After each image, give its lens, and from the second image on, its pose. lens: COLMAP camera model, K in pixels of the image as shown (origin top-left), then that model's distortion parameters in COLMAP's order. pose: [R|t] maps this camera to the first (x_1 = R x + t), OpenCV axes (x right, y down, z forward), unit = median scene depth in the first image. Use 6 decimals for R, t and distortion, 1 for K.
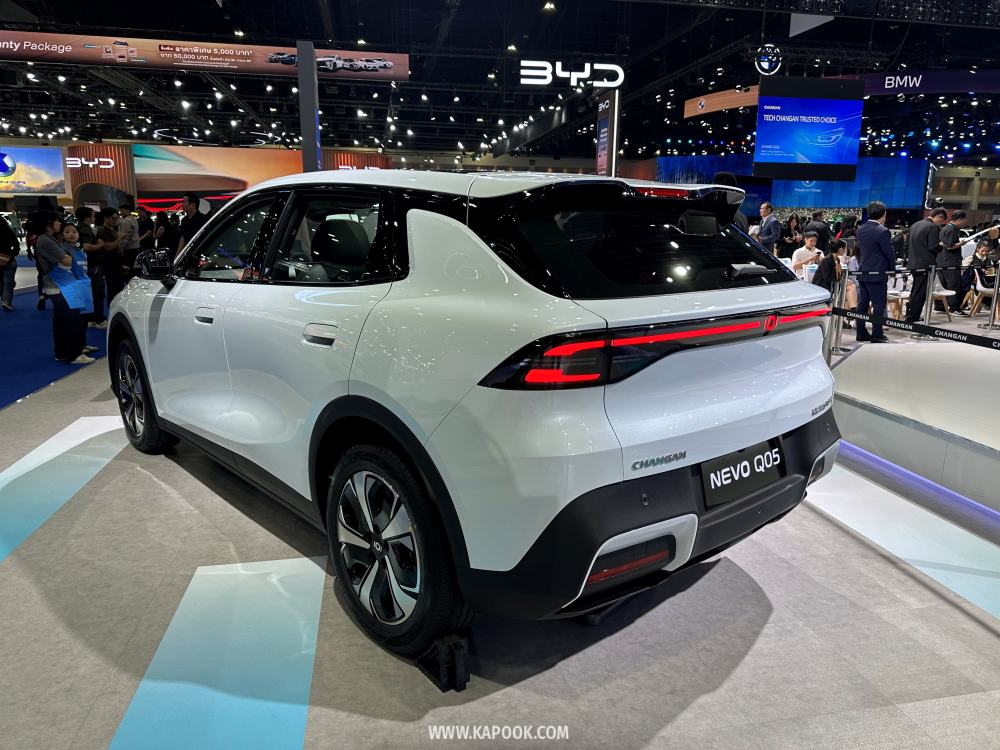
lens RADIAL K [[719.6, 0, 524.4], [0, 719.6, 372.3], [0, 0, 1]] dist [0.047403, -0.057901]
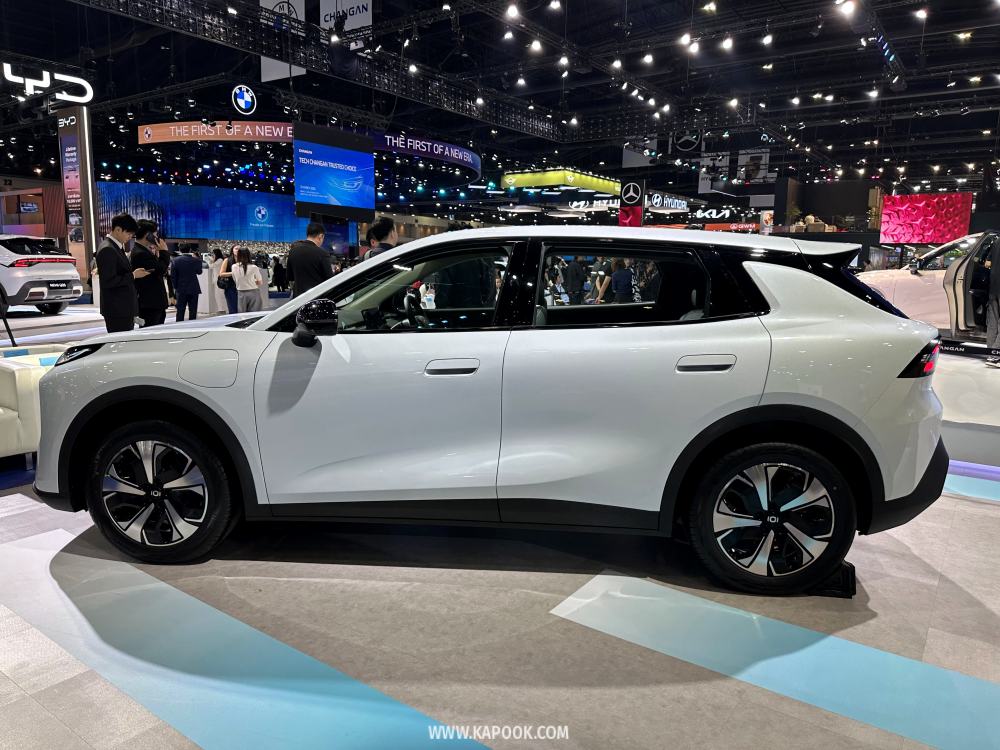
lens RADIAL K [[694.7, 0, 514.9], [0, 694.7, 385.1], [0, 0, 1]] dist [0.045744, -0.052280]
pose [[0.721798, -0.117312, 0.682089, -1.228075], [0.130737, 0.990898, 0.032076, -0.089481], [-0.679644, 0.066022, 0.730565, 0.340581]]
